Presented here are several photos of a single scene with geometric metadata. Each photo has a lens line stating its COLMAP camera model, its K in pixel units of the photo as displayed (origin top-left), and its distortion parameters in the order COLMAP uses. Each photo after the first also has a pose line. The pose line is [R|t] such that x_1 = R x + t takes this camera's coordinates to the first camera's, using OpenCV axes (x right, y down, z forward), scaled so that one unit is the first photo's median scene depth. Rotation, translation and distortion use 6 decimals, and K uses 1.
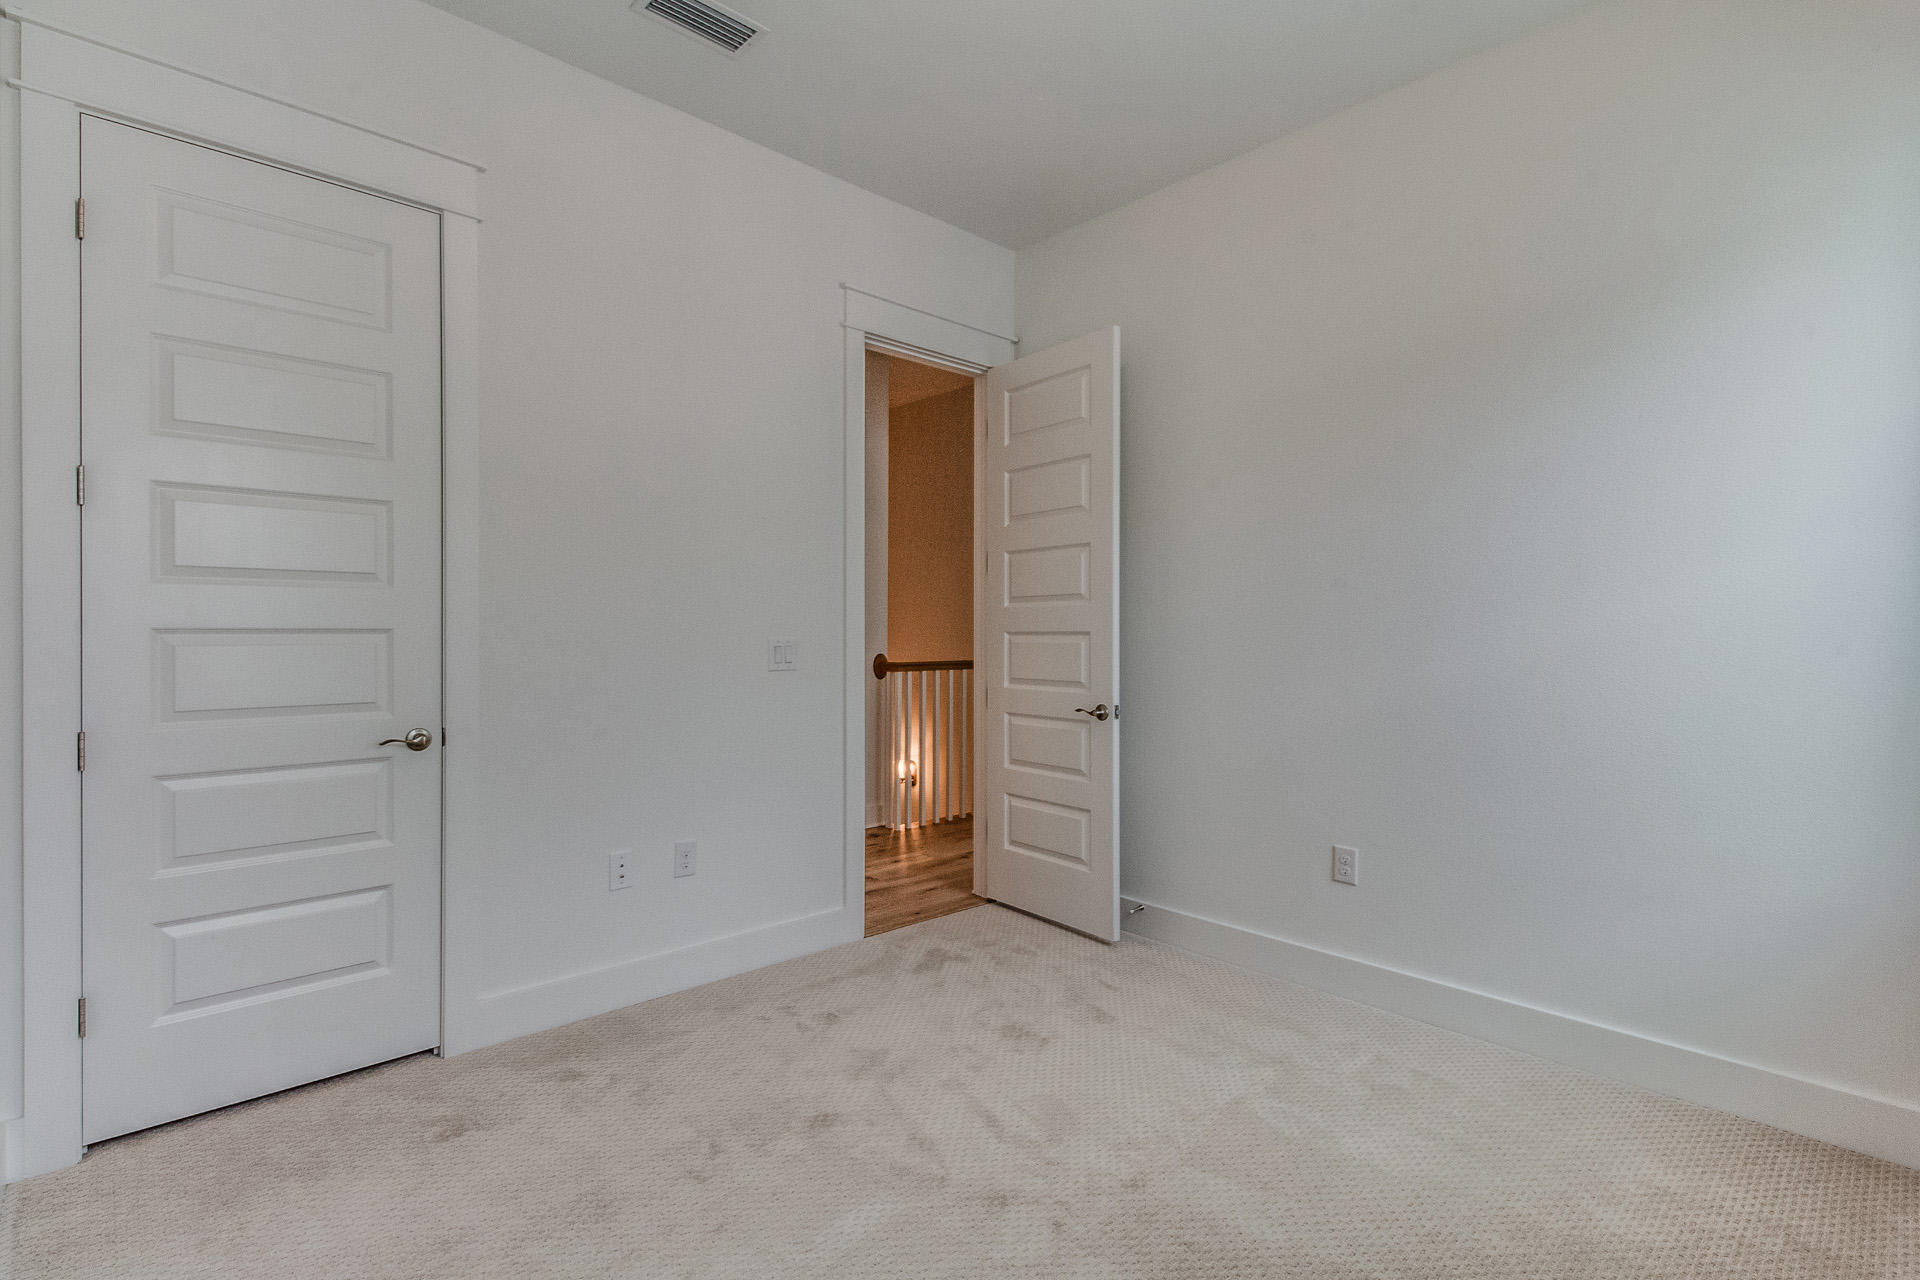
lens RADIAL K [[843.7, 0, 957.1], [0, 843.7, 637.6], [0, 0, 1]] dist [0.018956, 0.000076]
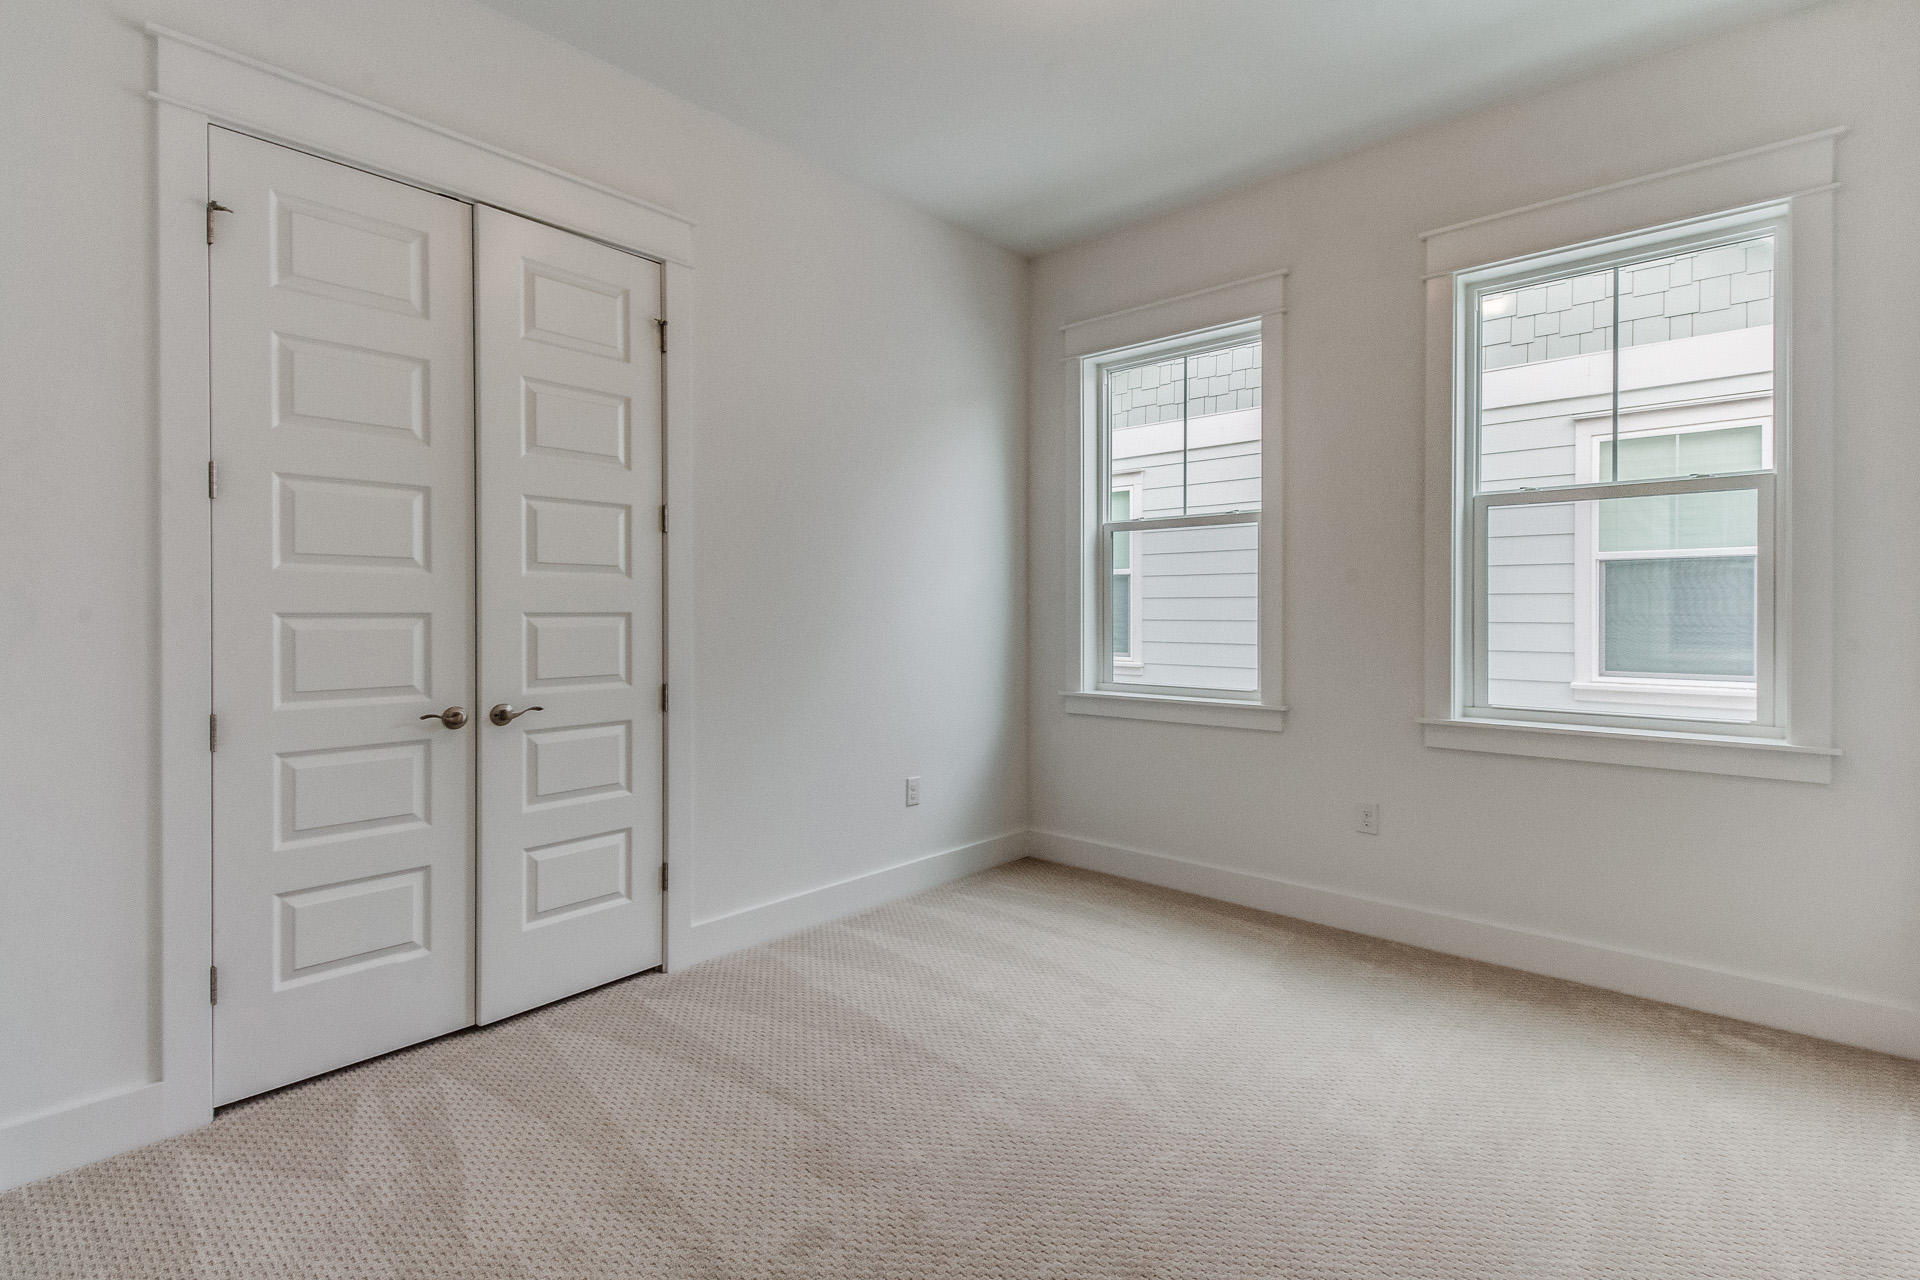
lens RADIAL K [[896.8, 0, 962.0], [0, 896.8, 623.9], [0, 0, 1]] dist [0.003302, -0.001479]
pose [[0.988975, -0.005488, 0.147978, -0.274240], [0.005247, 0.999984, 0.002015, 0.003849], [-0.147987, -0.001216, 0.988989, -0.213697]]
